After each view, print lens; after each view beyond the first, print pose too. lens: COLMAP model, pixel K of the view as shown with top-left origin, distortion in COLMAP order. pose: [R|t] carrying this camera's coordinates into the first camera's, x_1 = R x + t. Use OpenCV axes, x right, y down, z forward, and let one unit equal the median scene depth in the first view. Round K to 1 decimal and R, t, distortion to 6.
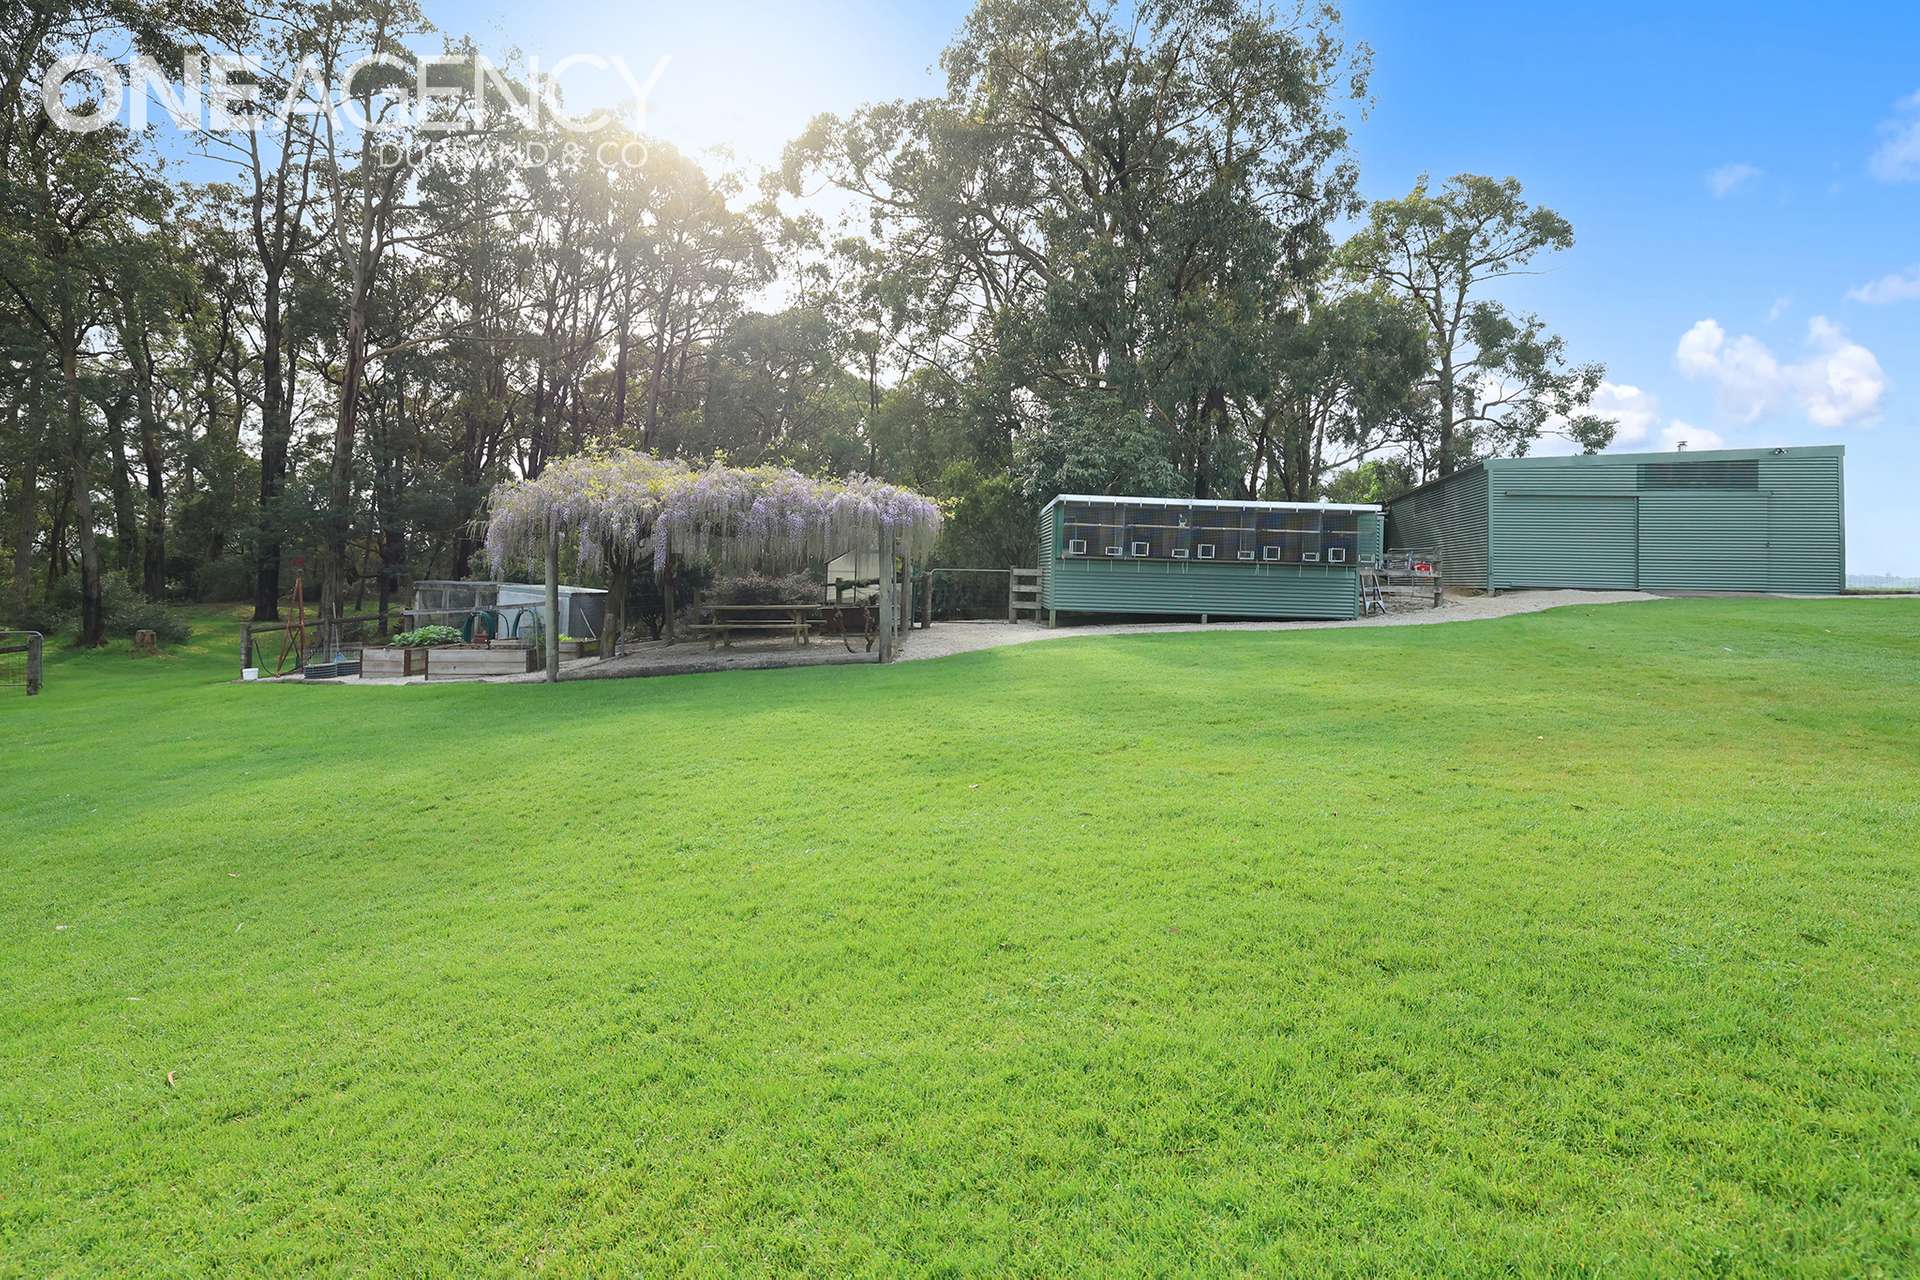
lens RADIAL K [[856.9, 0, 965.1], [0, 856.9, 550.9], [0, 0, 1]] dist [-0.013917, -0.000034]
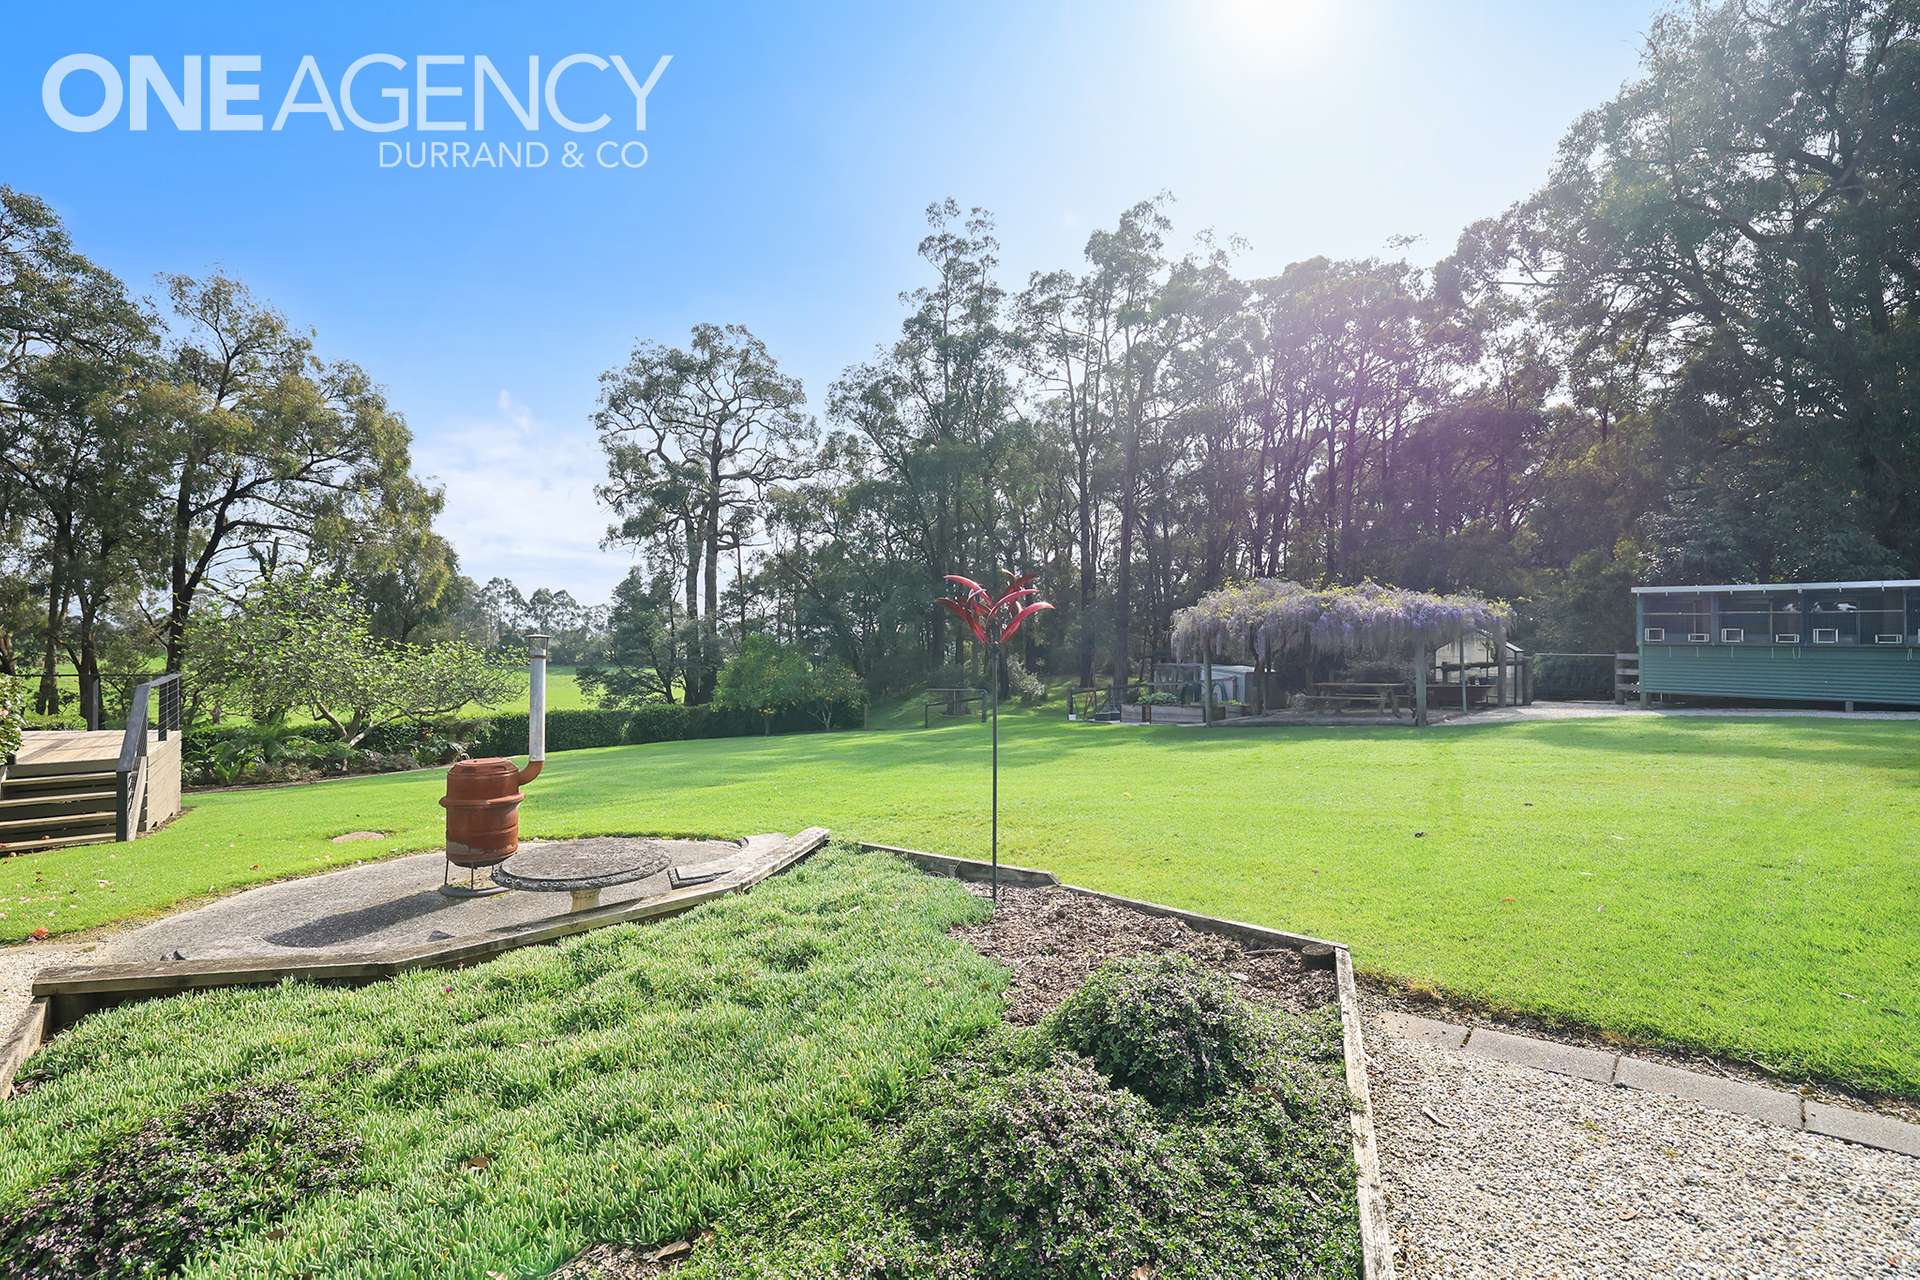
lens RADIAL K [[818.4, 0, 960.0], [0, 818.4, 640.0], [0, 0, 1]] dist [-0.000412, 0.000058]
pose [[0.659830, -0.022473, -0.751079, 0.262139], [0.033395, 0.999442, -0.000567, -0.021254], [0.750673, -0.024708, 0.660212, -0.273834]]
